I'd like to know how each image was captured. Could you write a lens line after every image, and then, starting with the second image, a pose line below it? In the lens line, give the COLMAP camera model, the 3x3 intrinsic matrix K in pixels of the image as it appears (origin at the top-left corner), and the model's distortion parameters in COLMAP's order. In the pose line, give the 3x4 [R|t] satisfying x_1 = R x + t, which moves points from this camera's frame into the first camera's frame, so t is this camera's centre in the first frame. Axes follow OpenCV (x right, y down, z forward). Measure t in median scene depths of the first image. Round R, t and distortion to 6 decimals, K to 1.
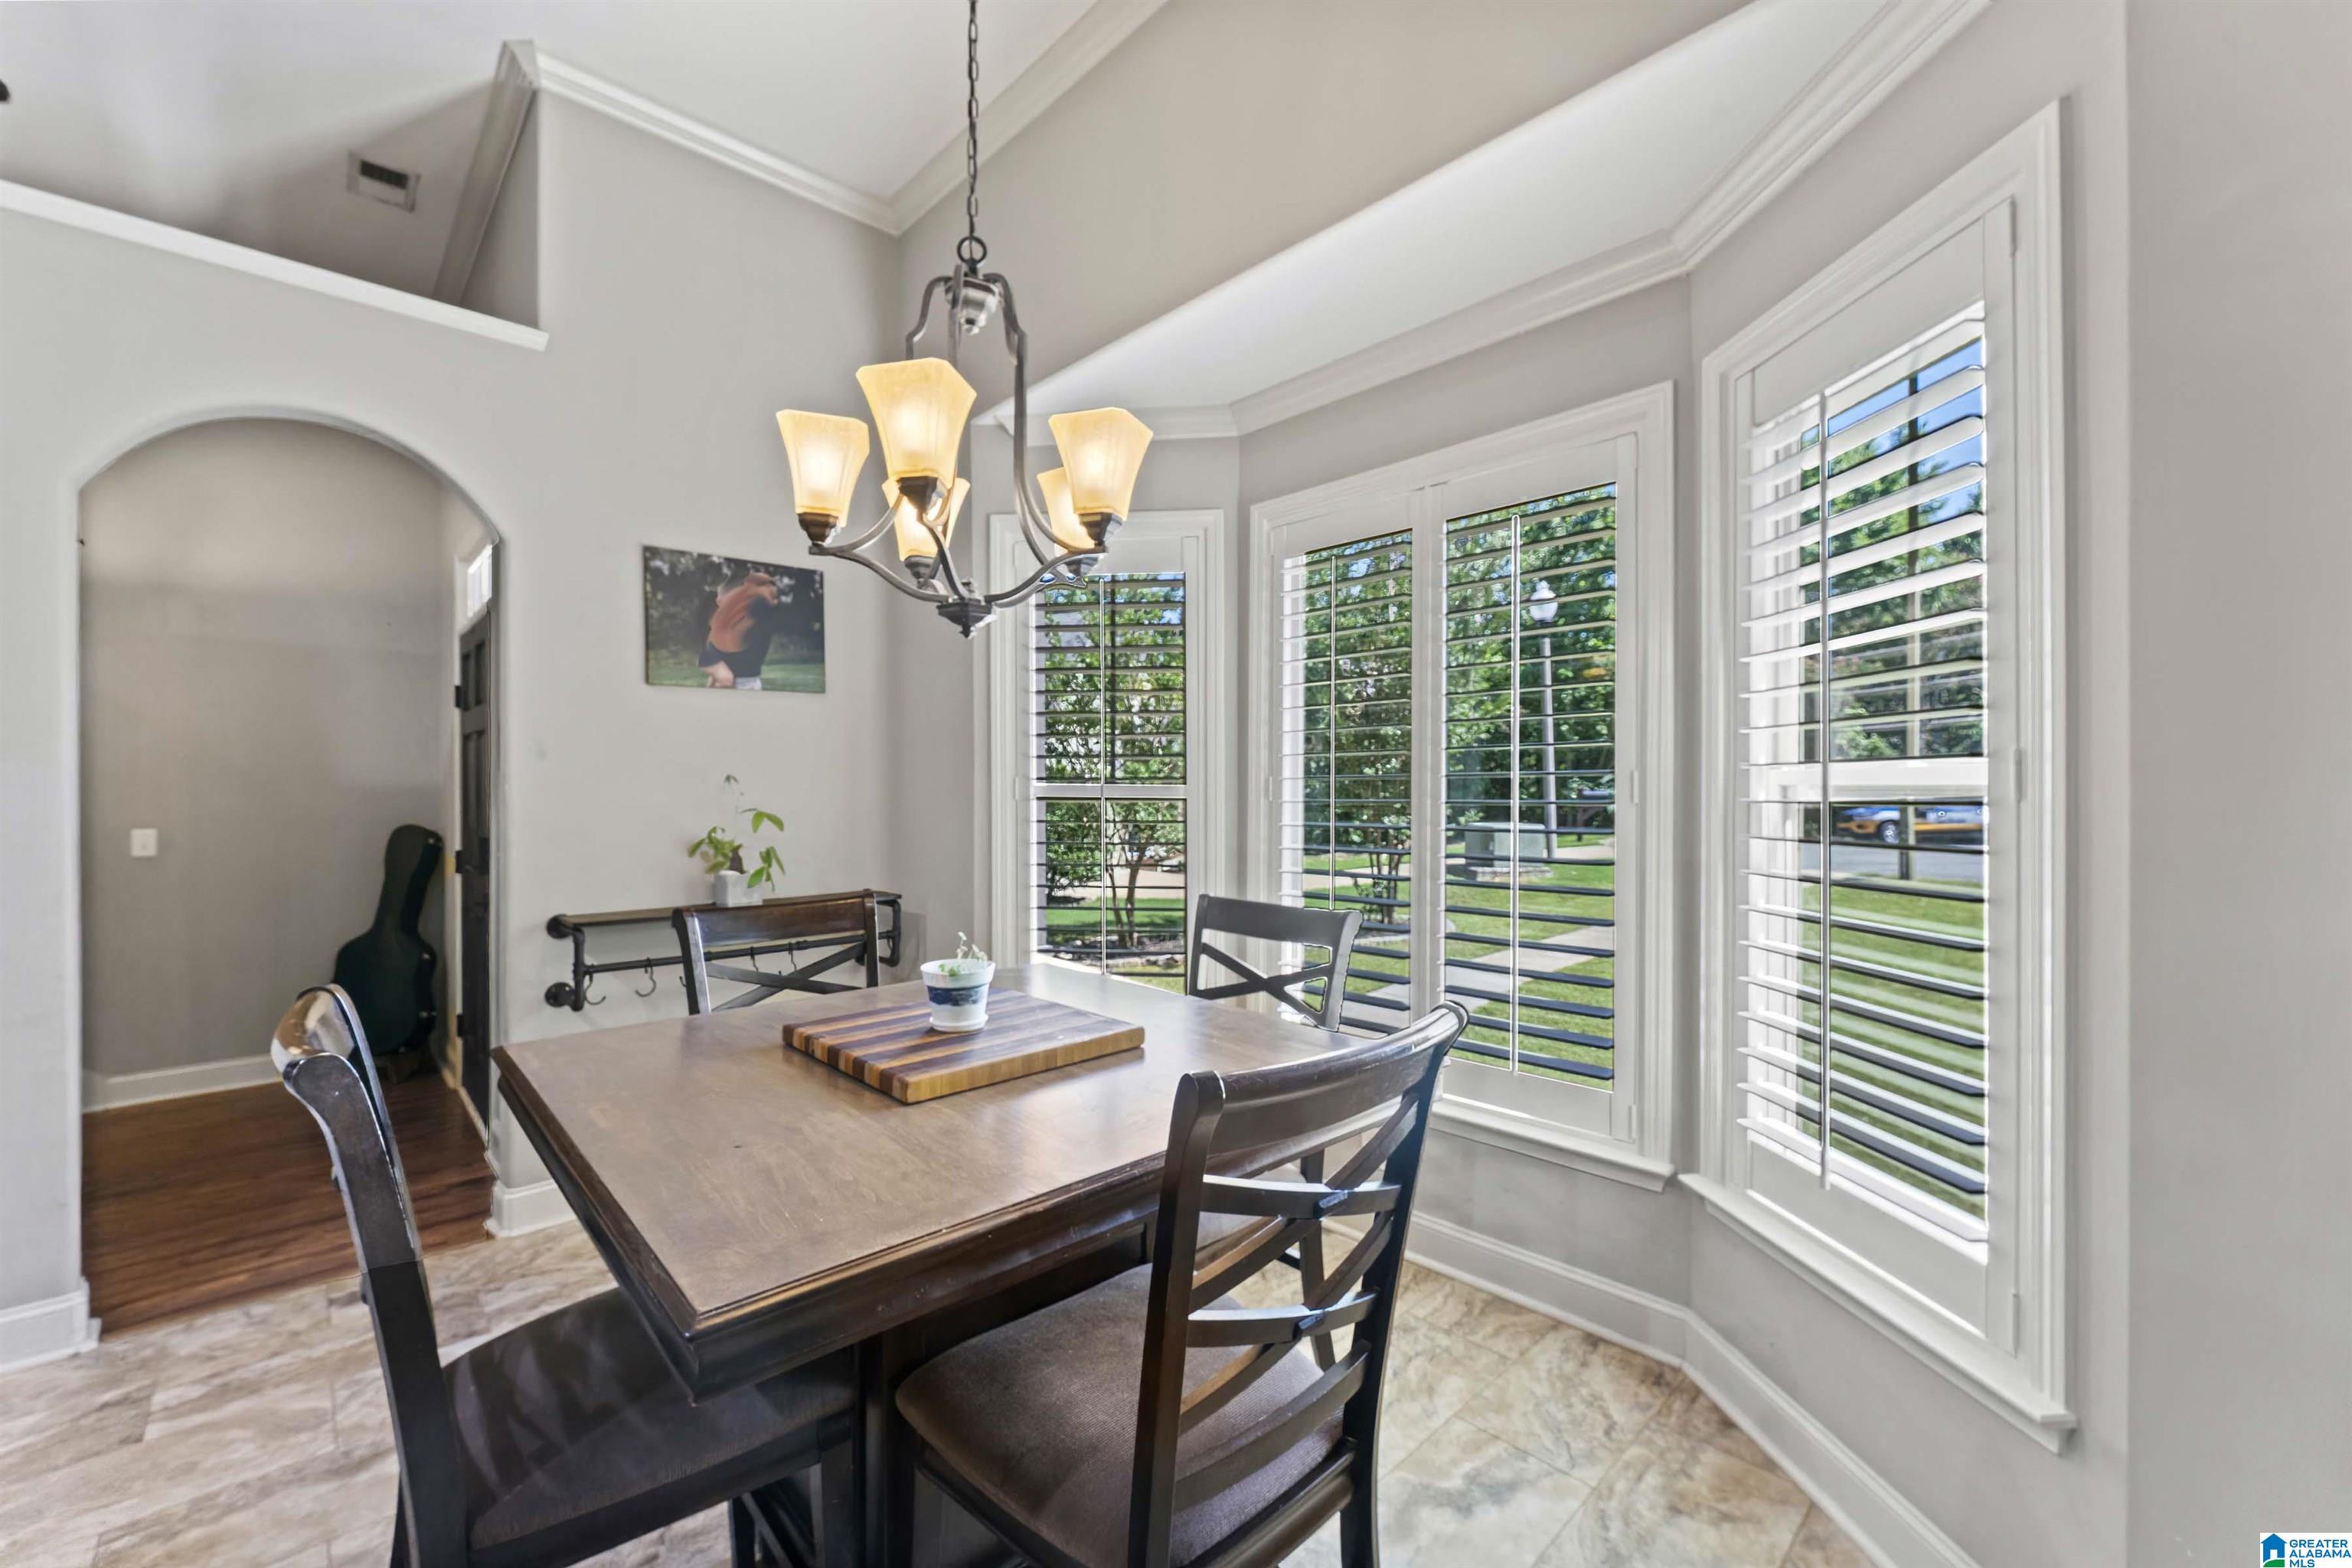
lens RADIAL K [[951.3, 0, 1173.5], [0, 951.3, 782.6], [0, 0, 1]] dist [-0.008995, 0.001746]
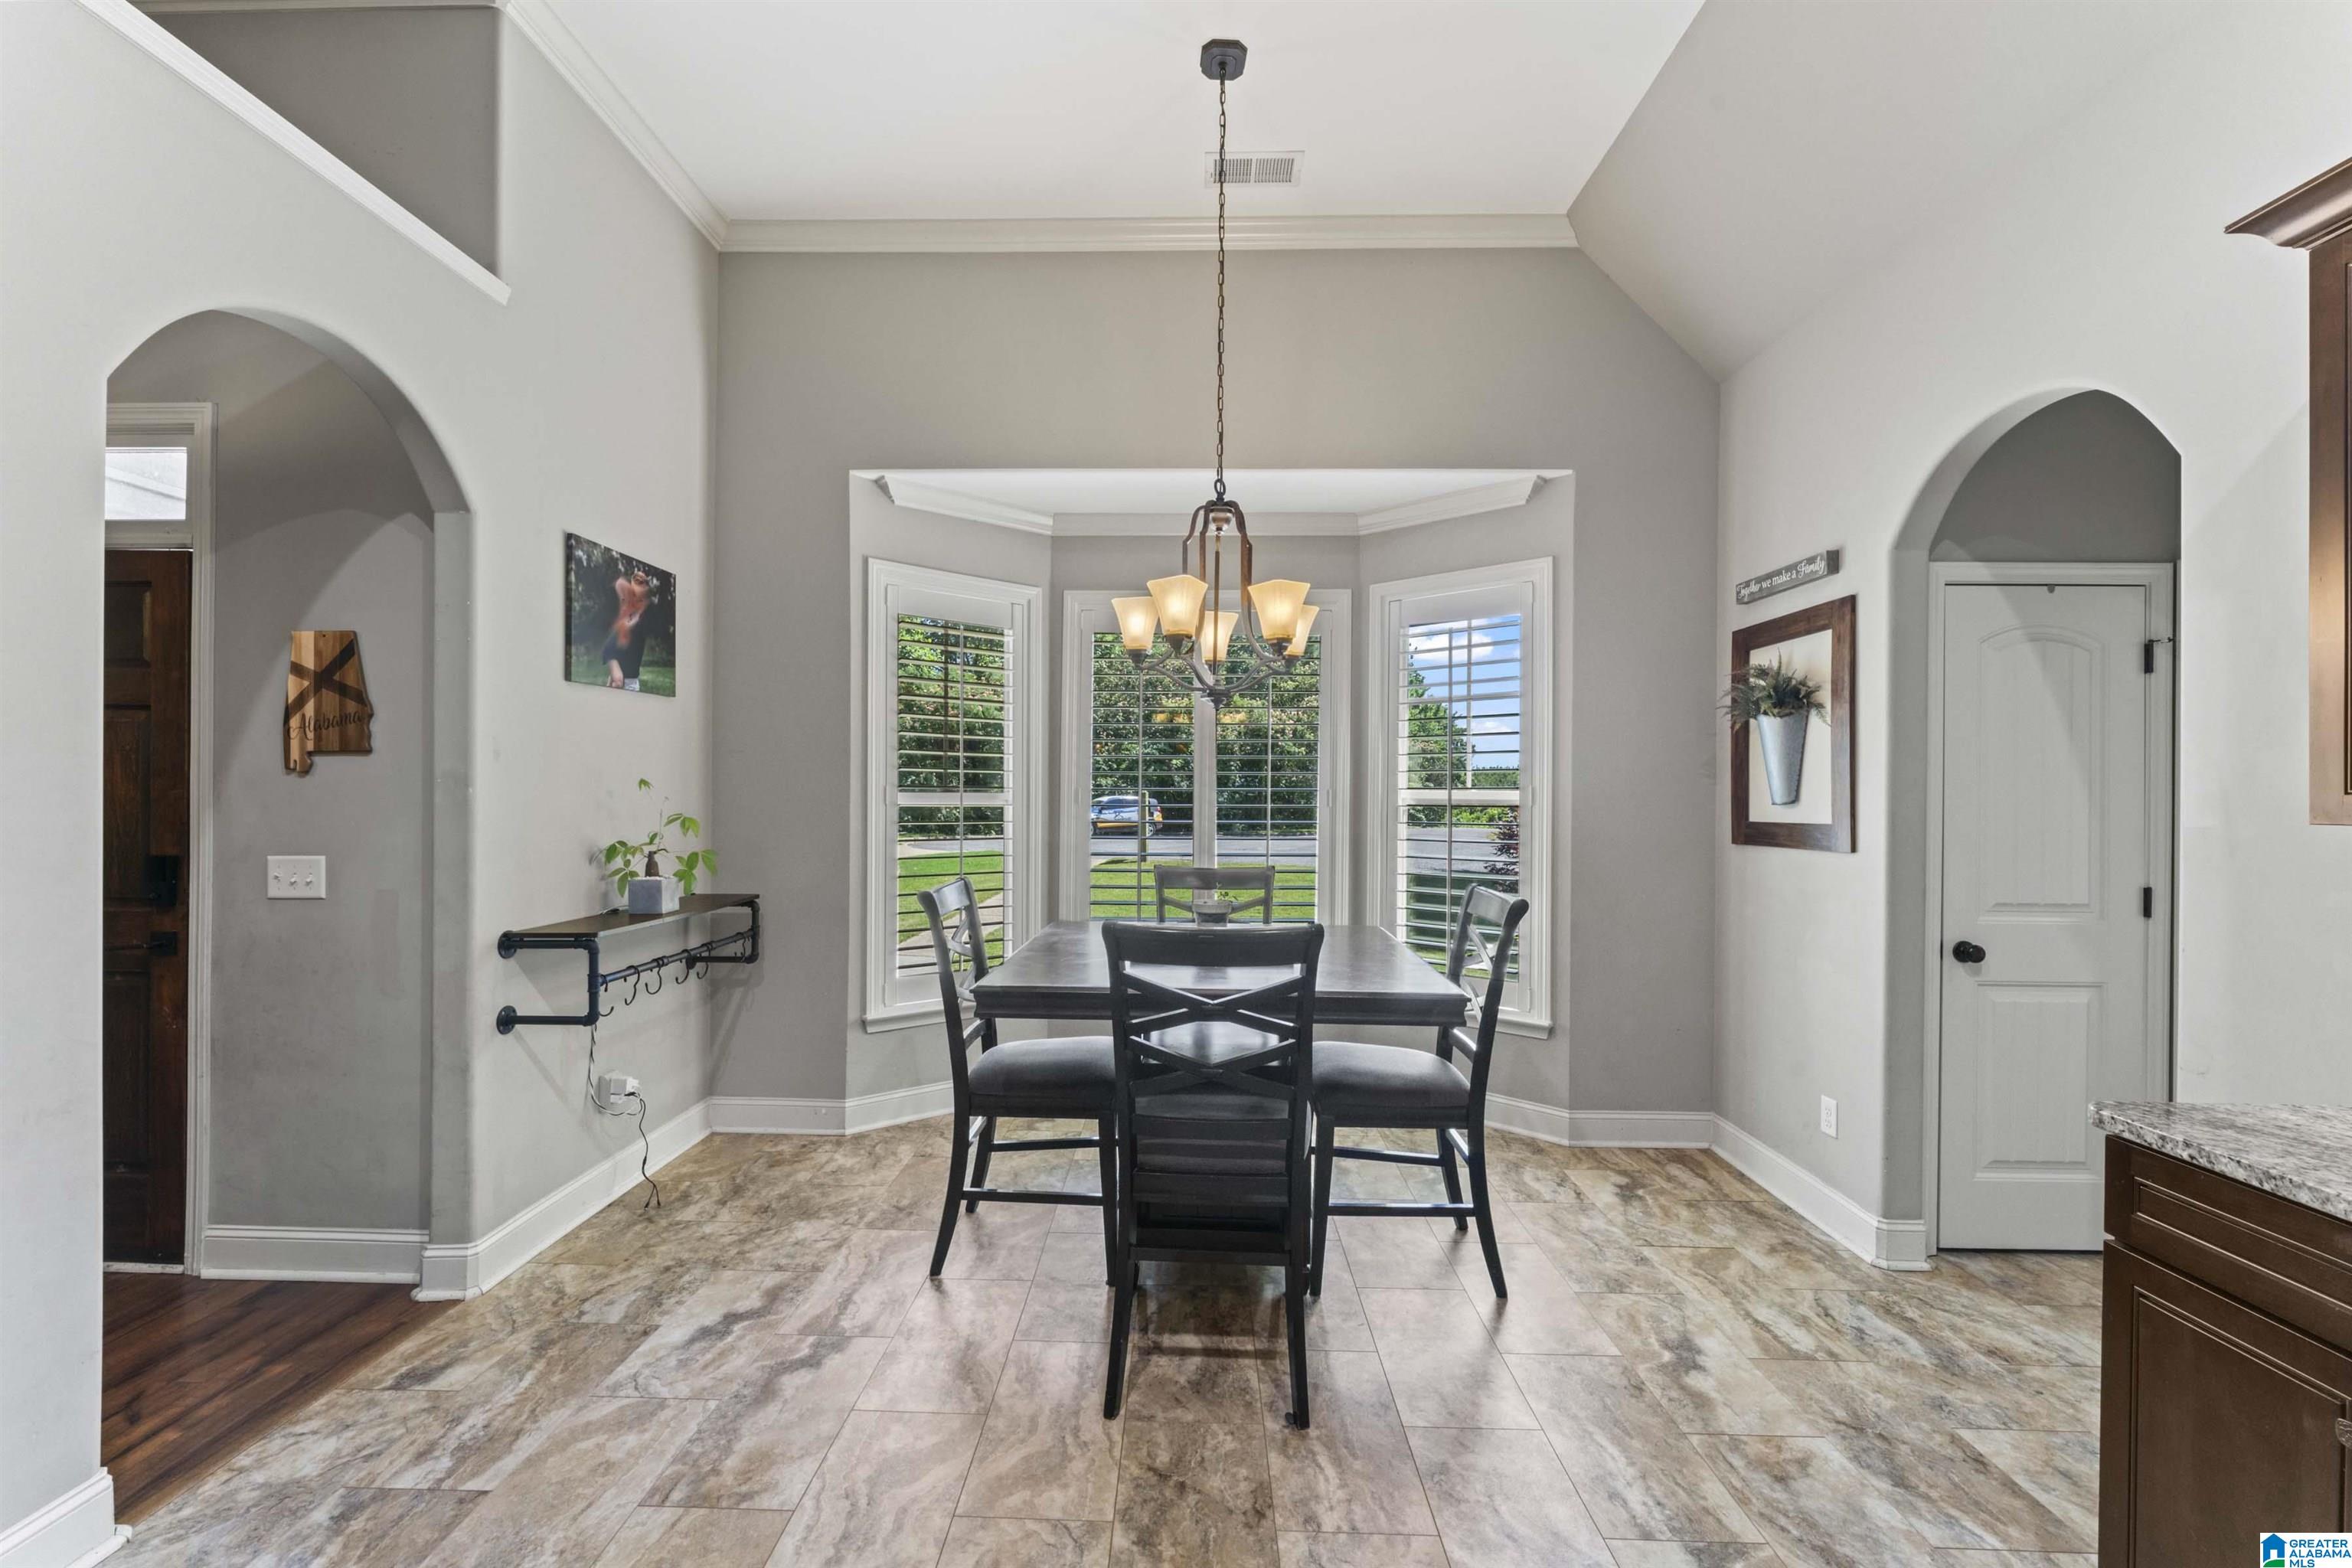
lens RADIAL K [[951.3, 0, 1166.4], [0, 951.3, 796.7], [0, 0, 1]] dist [-0.008995, 0.001746]
pose [[0.705028, 0.007972, 0.709135, -0.800770], [-0.014828, 0.999884, 0.003501, -0.001205], [-0.709025, -0.012983, 0.705064, -0.078263]]
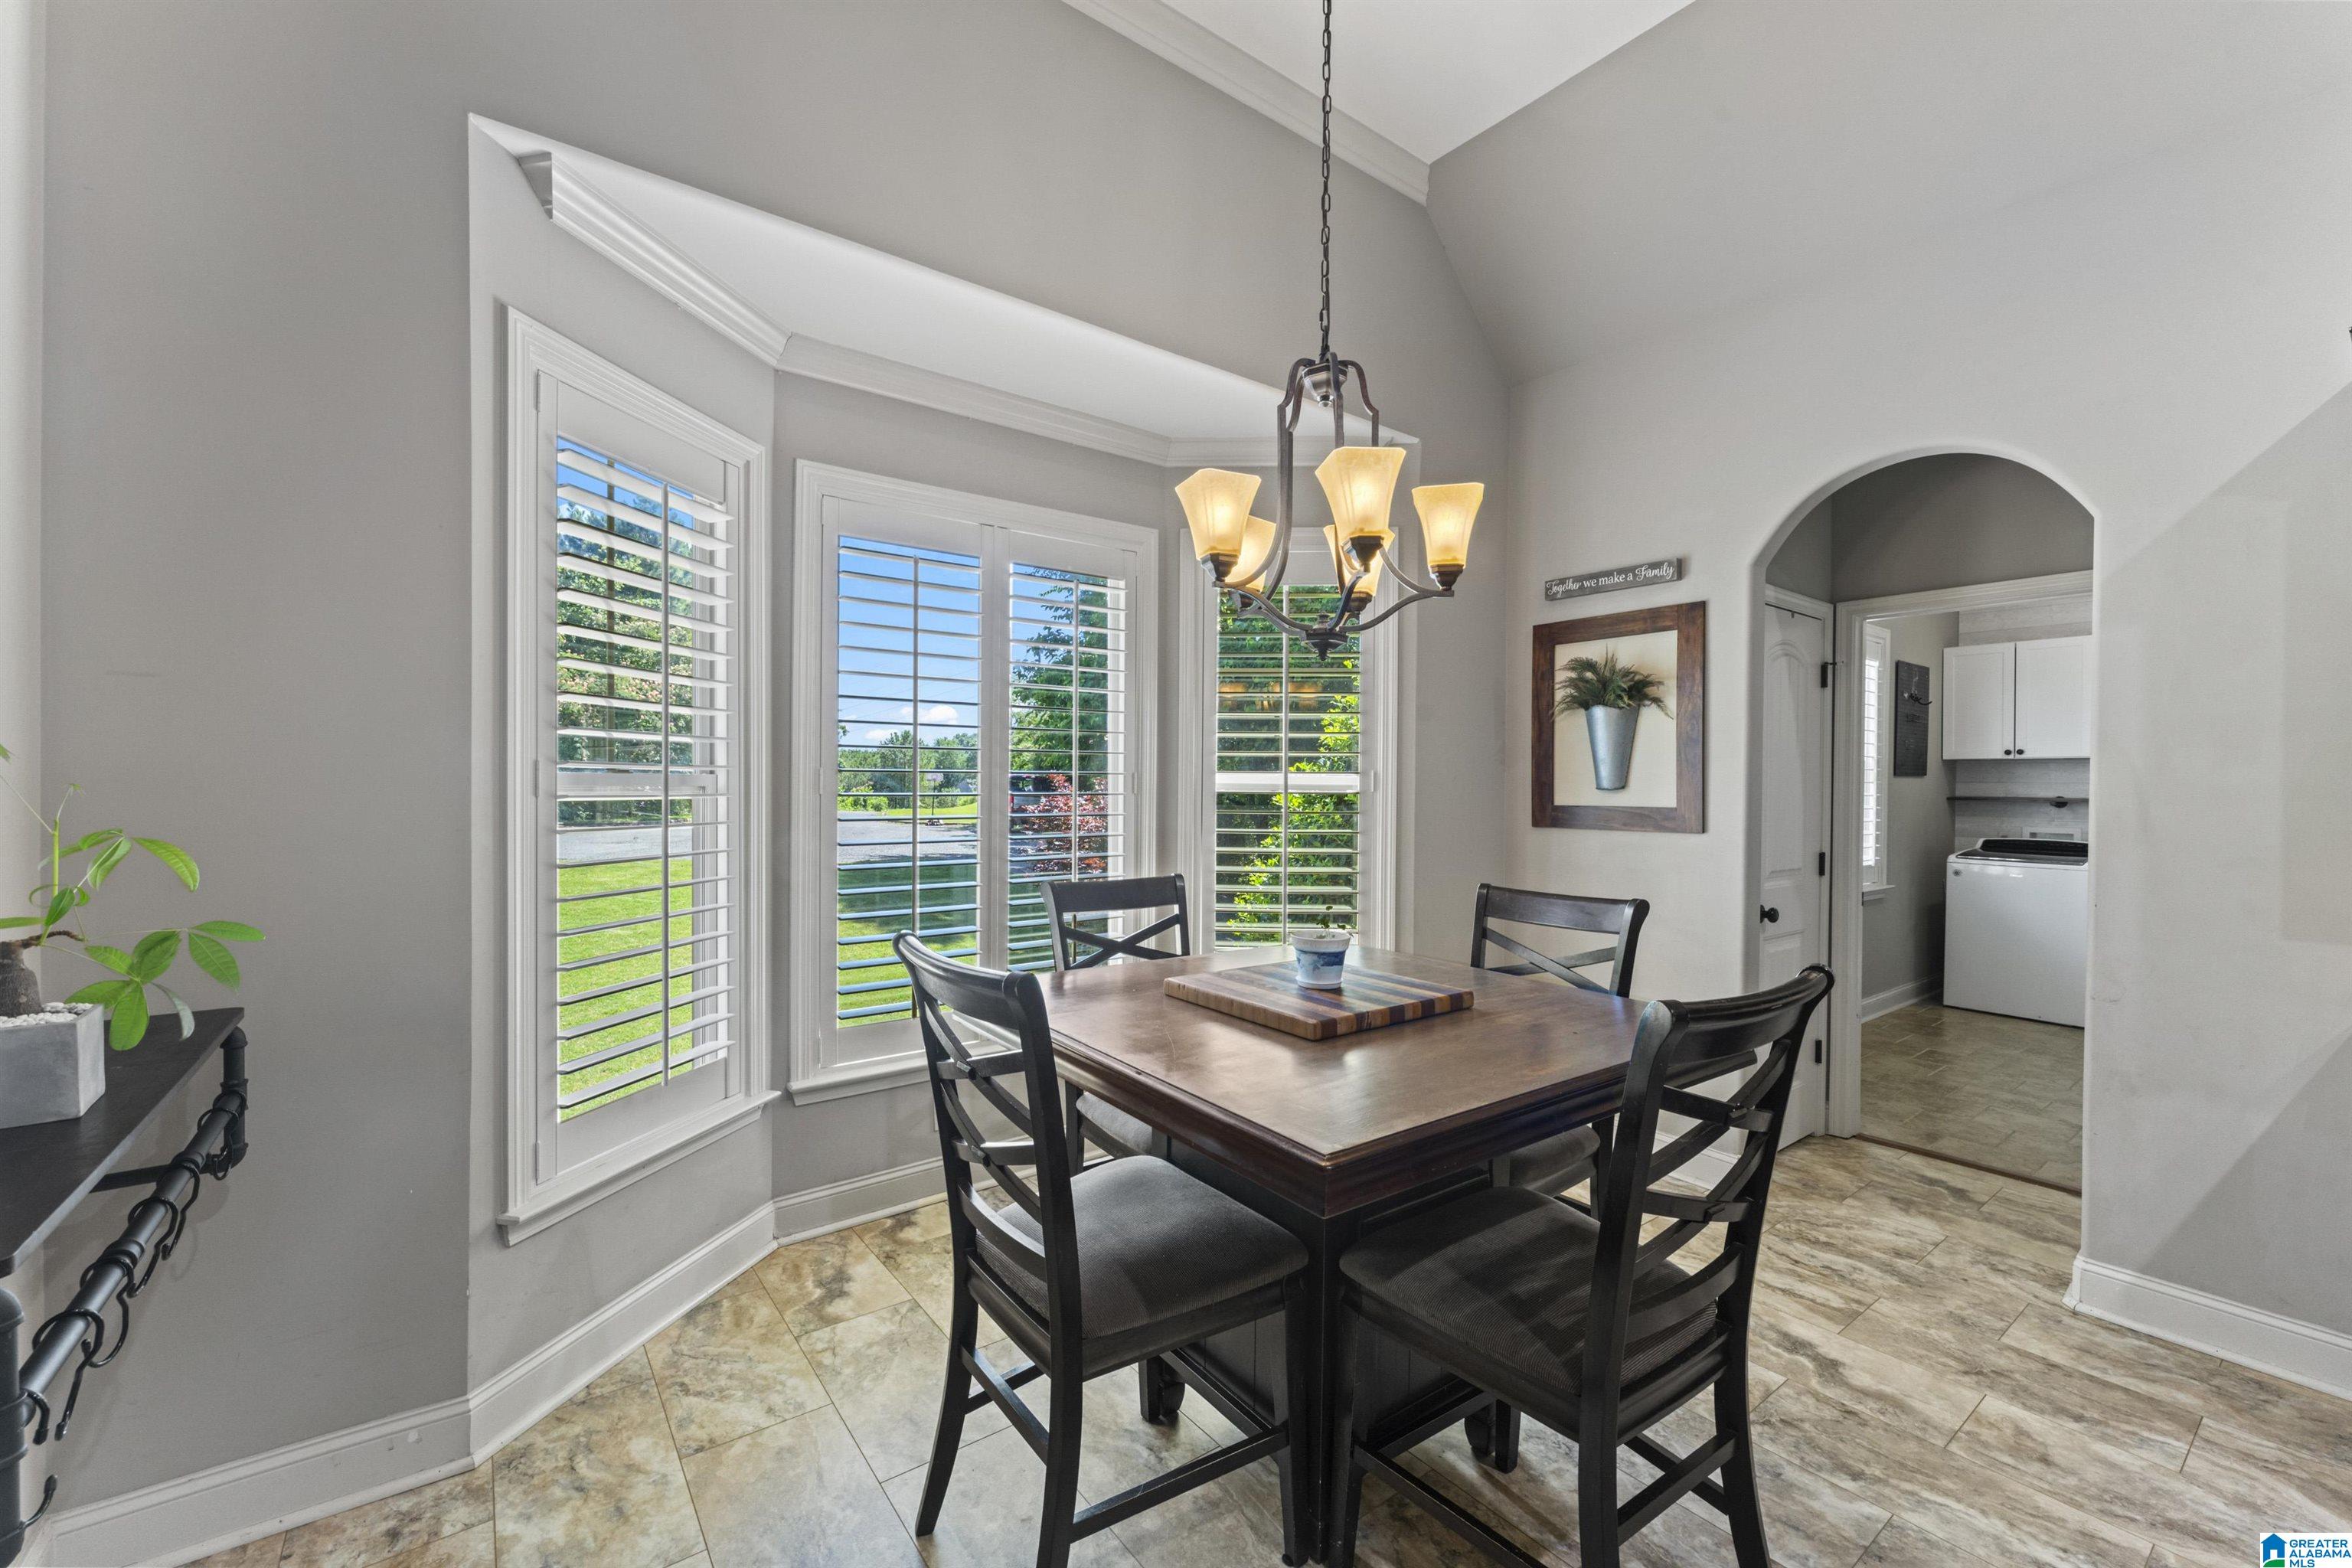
lens RADIAL K [[951.3, 0, 1173.4], [0, 951.3, 787.7], [0, 0, 1]] dist [-0.008995, 0.001746]
pose [[0.119102, -0.001899, 0.992880, -0.764250], [-0.017630, 0.999836, 0.004027, 0.003427], [-0.992726, -0.017984, 0.119049, 0.554651]]
